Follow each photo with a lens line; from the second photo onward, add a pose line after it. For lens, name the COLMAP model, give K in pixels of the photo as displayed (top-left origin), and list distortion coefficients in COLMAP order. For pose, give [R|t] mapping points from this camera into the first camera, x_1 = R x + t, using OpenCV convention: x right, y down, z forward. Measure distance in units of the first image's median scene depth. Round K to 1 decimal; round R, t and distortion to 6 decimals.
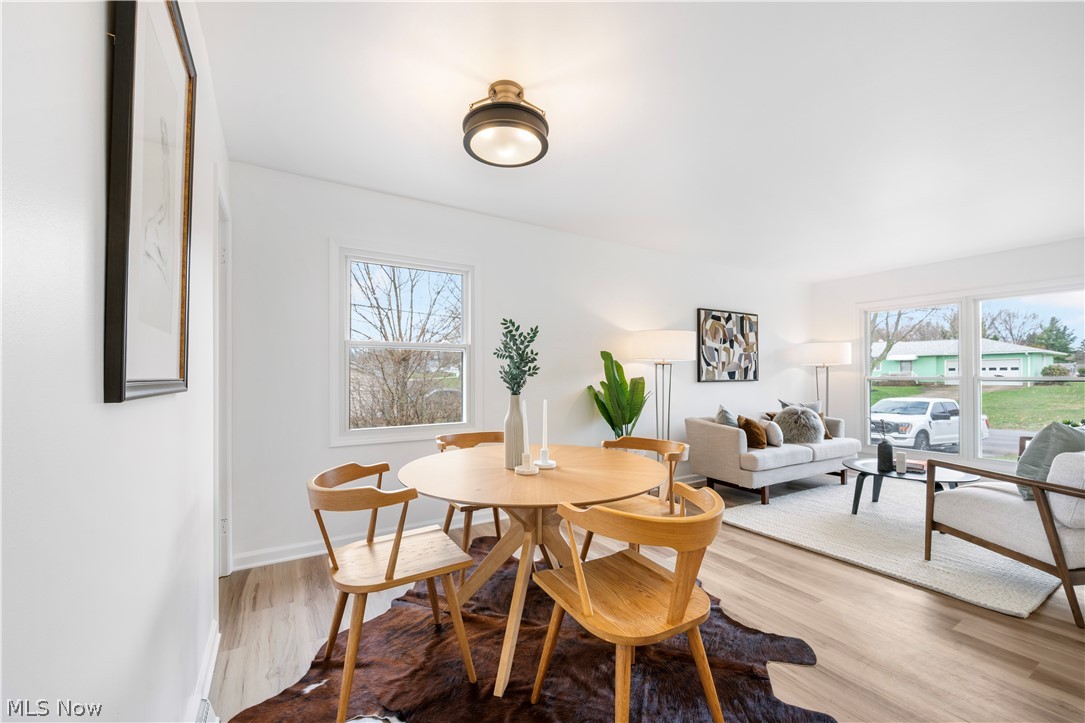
lens RADIAL K [[431.6, 0, 539.0], [0, 431.6, 377.1], [0, 0, 1]] dist [-0.002231, 0.000358]
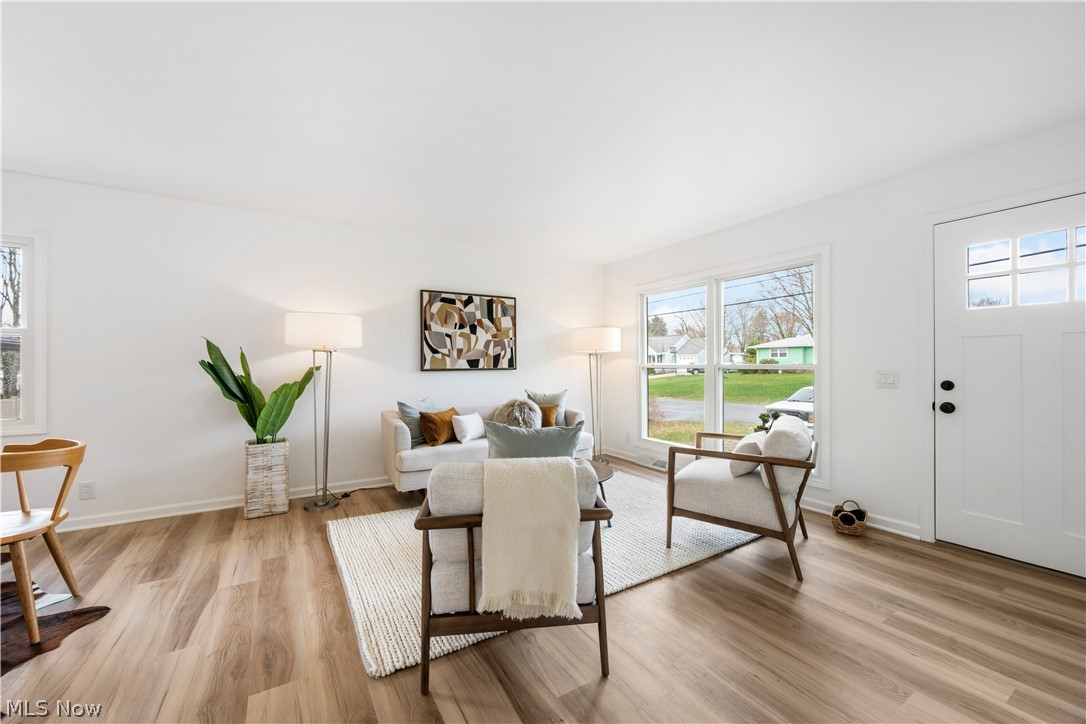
lens RADIAL K [[432.0, 0, 547.2], [0, 432.0, 359.1], [0, 0, 1]] dist [-0.002231, 0.000358]
pose [[0.999794, -0.003127, 0.020055, 0.594560], [0.003424, 0.999885, -0.014805, 0.000440], [-0.020006, 0.014871, 0.999689, 0.082421]]
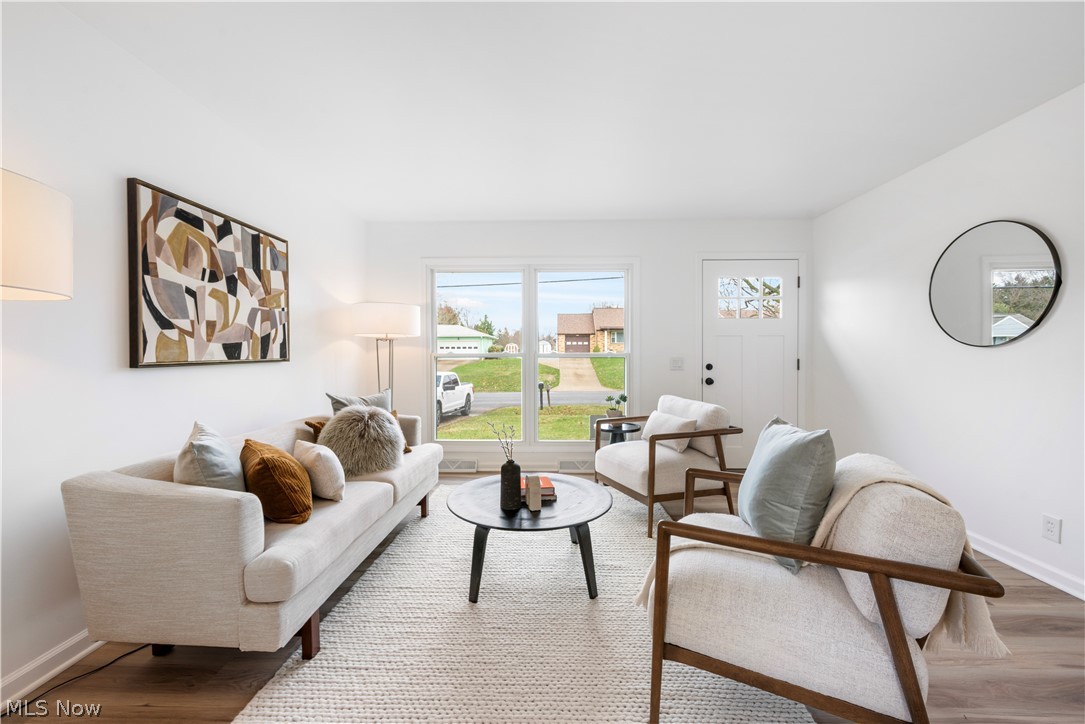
lens RADIAL K [[431.6, 0, 546.5], [0, 431.6, 353.0], [0, 0, 1]] dist [-0.002231, 0.000358]
pose [[0.527188, -0.001848, 0.849746, 0.227827], [0.004577, 0.999989, -0.000665, -0.000132], [-0.849736, 0.004240, 0.527191, 0.459576]]
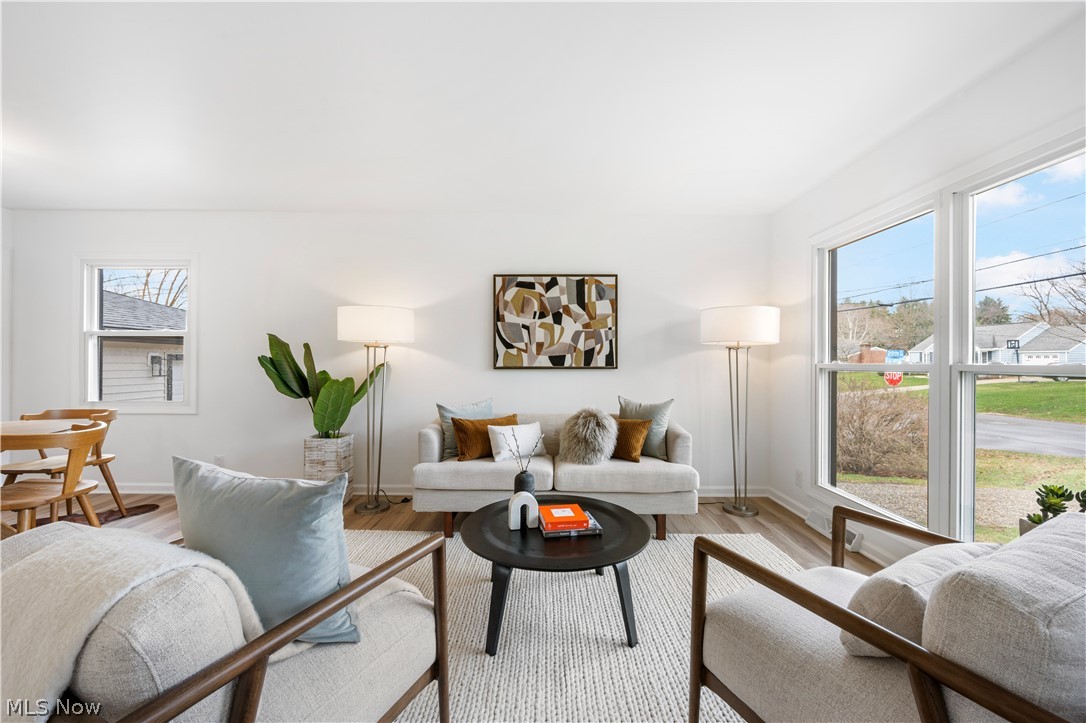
lens RADIAL K [[432.0, 0, 538.1], [0, 432.0, 358.1], [0, 0, 1]] dist [-0.002231, 0.000358]
pose [[0.857560, -0.001175, -0.514383, 0.811575], [-0.006061, 0.999905, -0.012390, 0.000790], [0.514348, 0.013743, 0.857471, 0.355793]]
